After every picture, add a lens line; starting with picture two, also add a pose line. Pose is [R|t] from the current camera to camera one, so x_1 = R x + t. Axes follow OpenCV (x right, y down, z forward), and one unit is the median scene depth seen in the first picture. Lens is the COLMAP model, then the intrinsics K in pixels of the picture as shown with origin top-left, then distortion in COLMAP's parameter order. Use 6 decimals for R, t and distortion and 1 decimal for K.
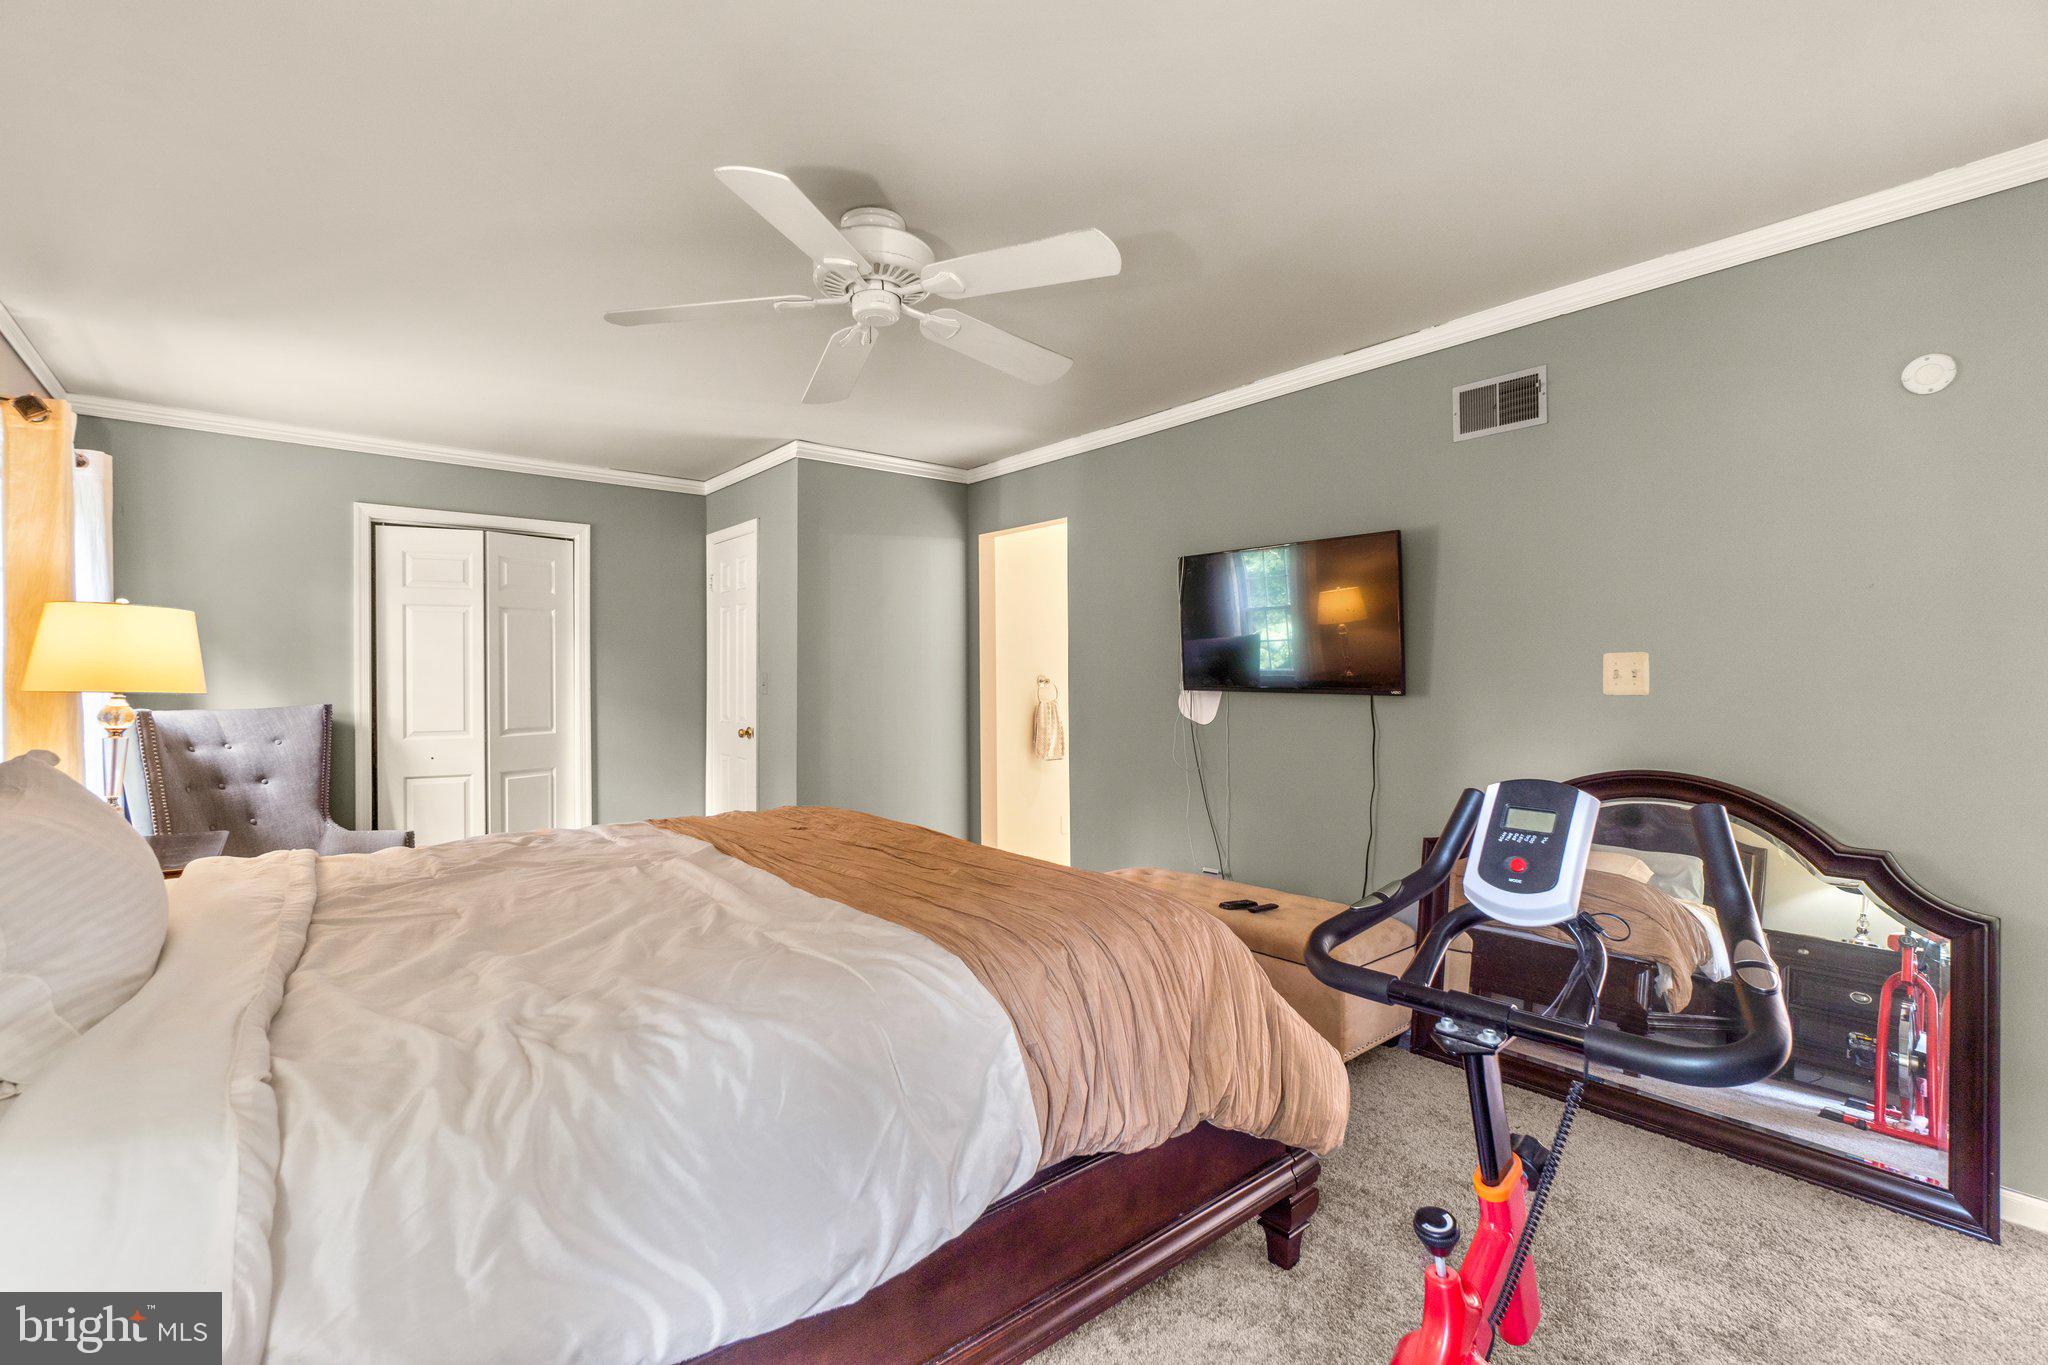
lens RADIAL K [[888.0, 0, 1015.0], [0, 888.0, 686.1], [0, 0, 1]] dist [-0.004099, 0.001757]
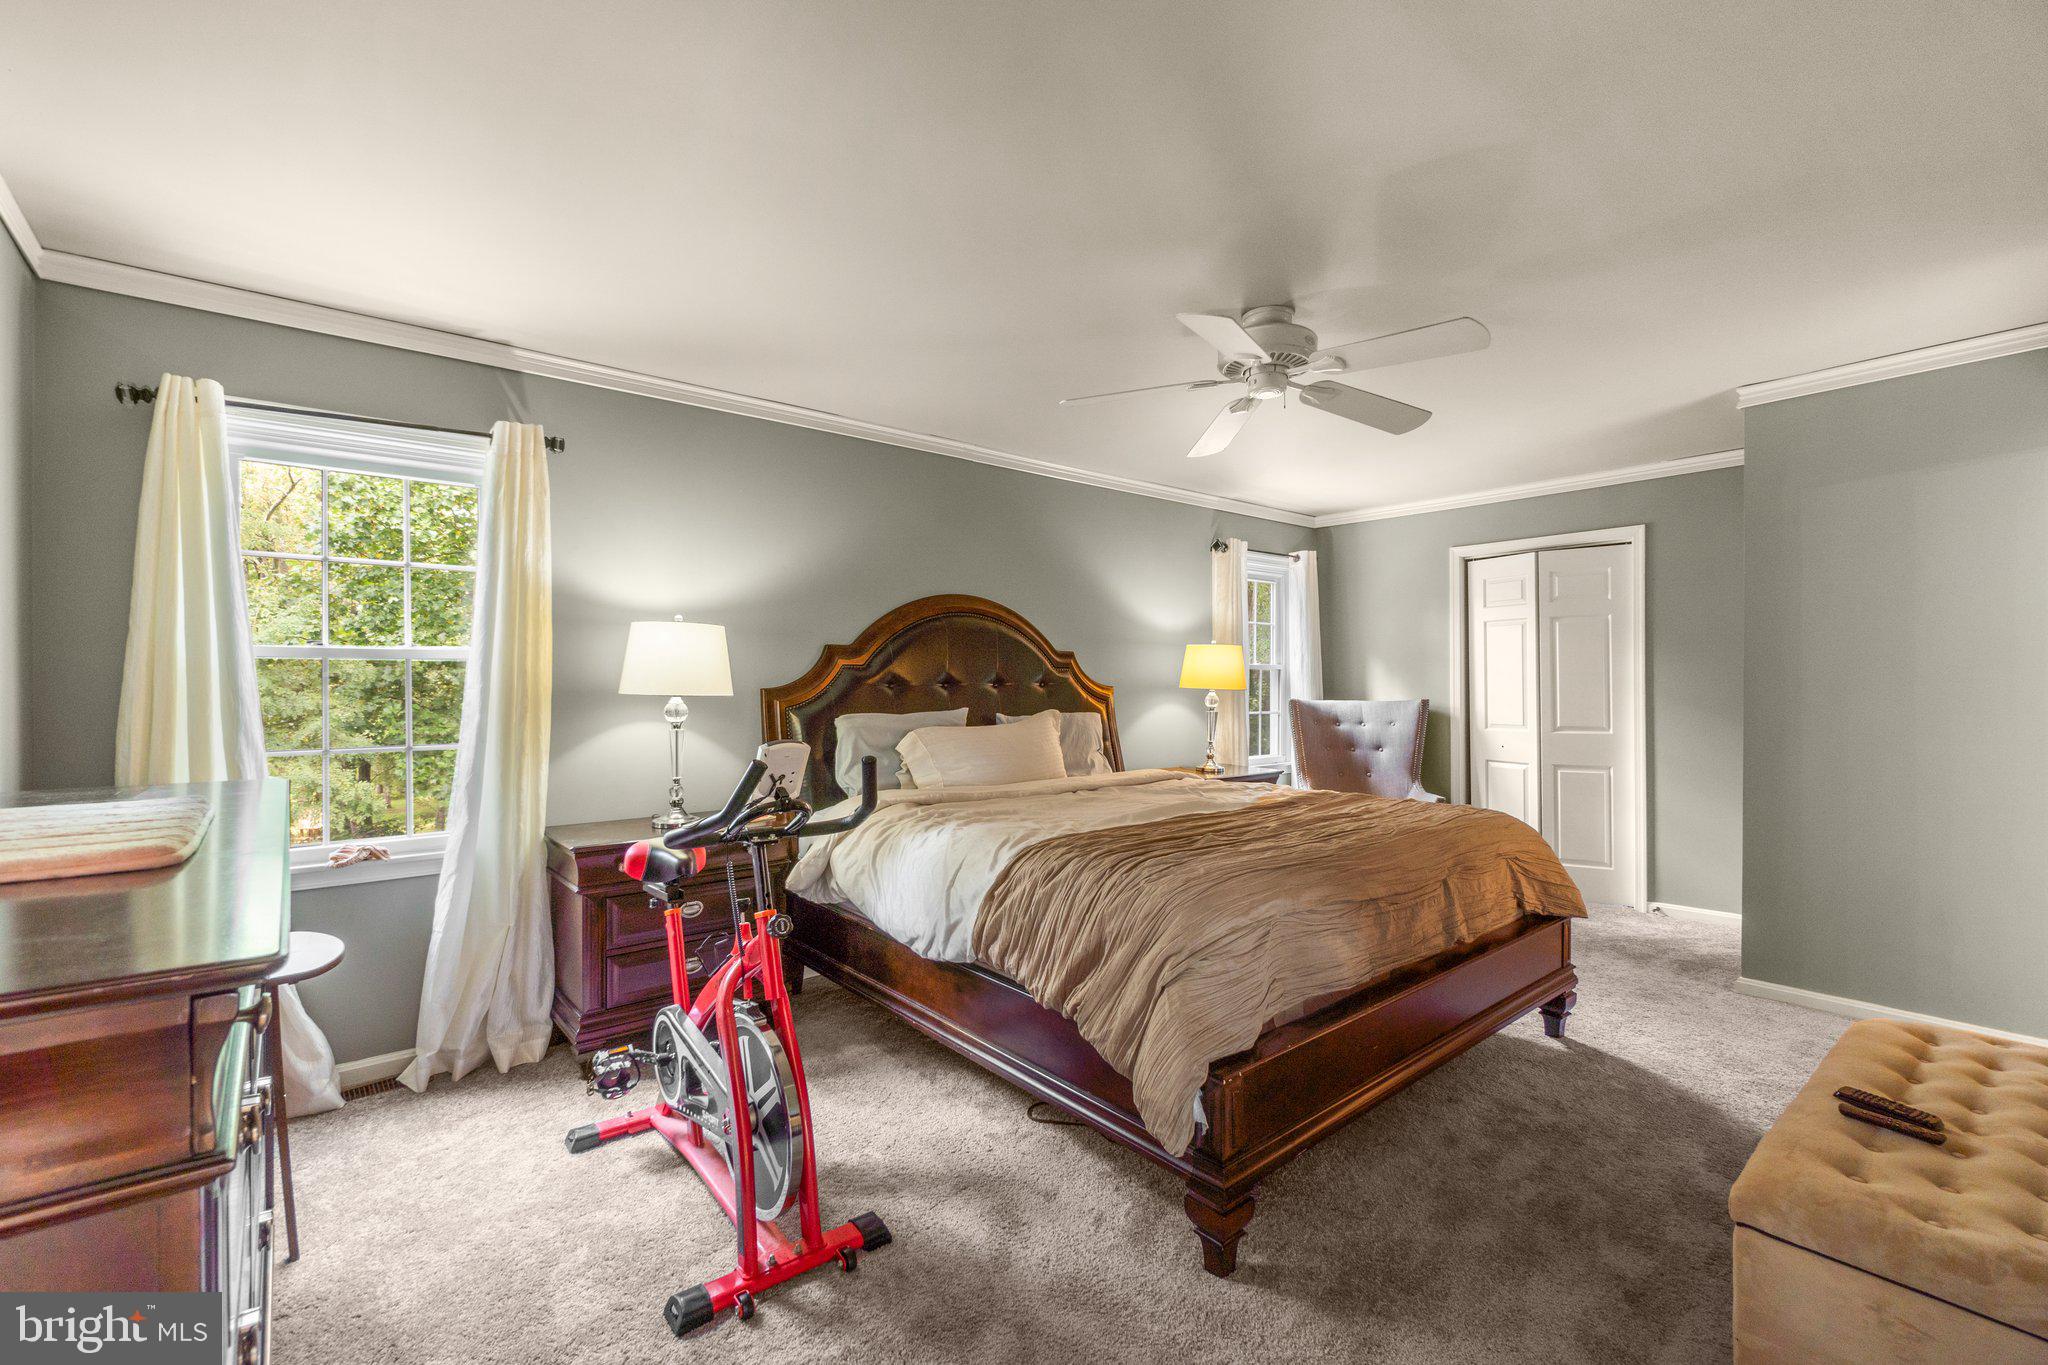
lens RADIAL K [[888.0, 0, 1009.6], [0, 888.0, 672.9], [0, 0, 1]] dist [-0.004099, 0.001757]
pose [[0.002752, -0.004996, -0.999984, 0.672984], [-0.006699, 0.999965, -0.005014, -0.010181], [0.999974, 0.006712, 0.002719, 0.393628]]
